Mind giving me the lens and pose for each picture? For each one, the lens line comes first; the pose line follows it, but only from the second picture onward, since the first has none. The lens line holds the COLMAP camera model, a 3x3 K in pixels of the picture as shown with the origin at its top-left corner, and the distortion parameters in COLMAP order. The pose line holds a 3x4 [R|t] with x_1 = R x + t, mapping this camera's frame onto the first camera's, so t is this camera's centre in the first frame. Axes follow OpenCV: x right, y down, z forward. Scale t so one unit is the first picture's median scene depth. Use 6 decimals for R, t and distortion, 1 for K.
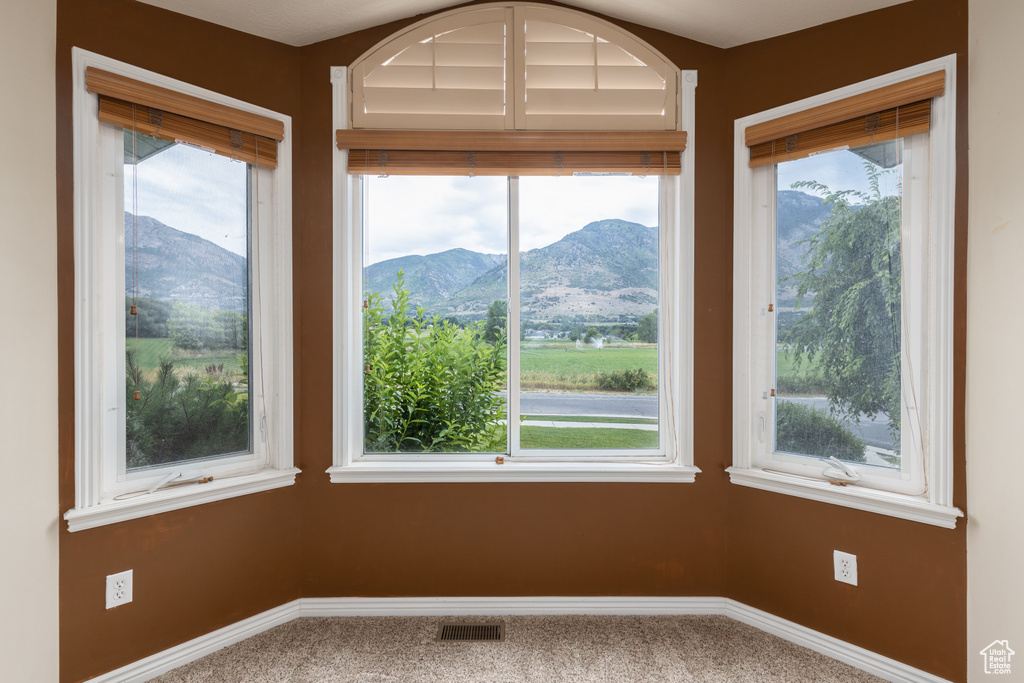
lens RADIAL K [[460.2, 0, 508.4], [0, 460.2, 341.6], [0, 0, 1]] dist [0.006588, -0.000961]
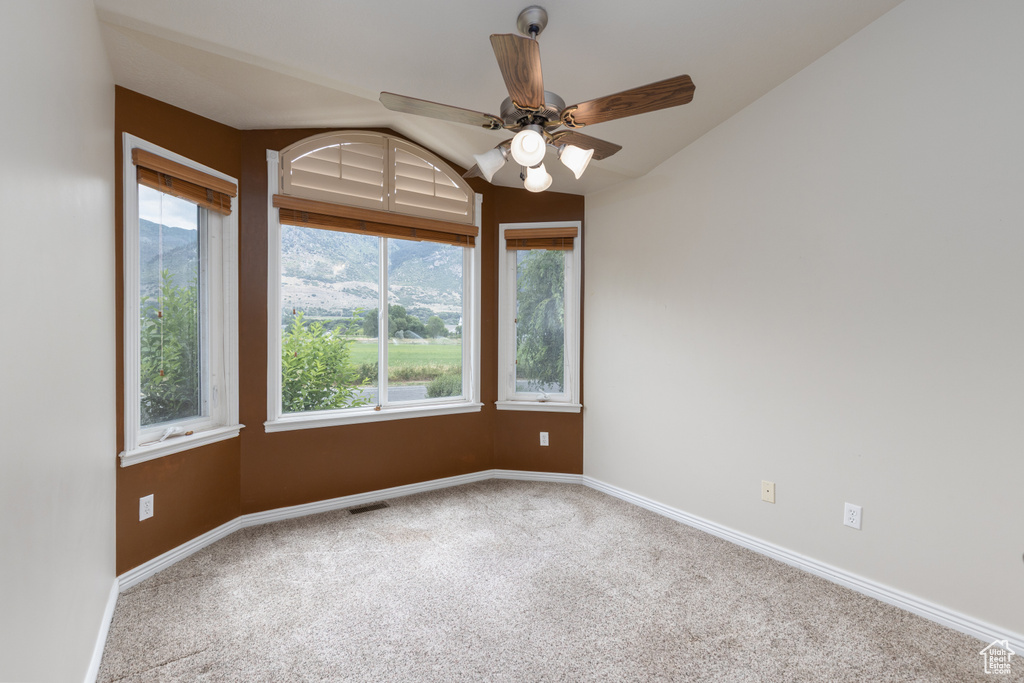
lens RADIAL K [[460.2, 0, 513.3], [0, 460.2, 339.1], [0, 0, 1]] dist [0.006588, -0.000961]
pose [[0.830457, -0.000151, 0.557083, -0.562480], [-0.002991, 0.999984, 0.004731, -0.000204], [-0.557075, -0.005595, 0.830443, -0.674038]]
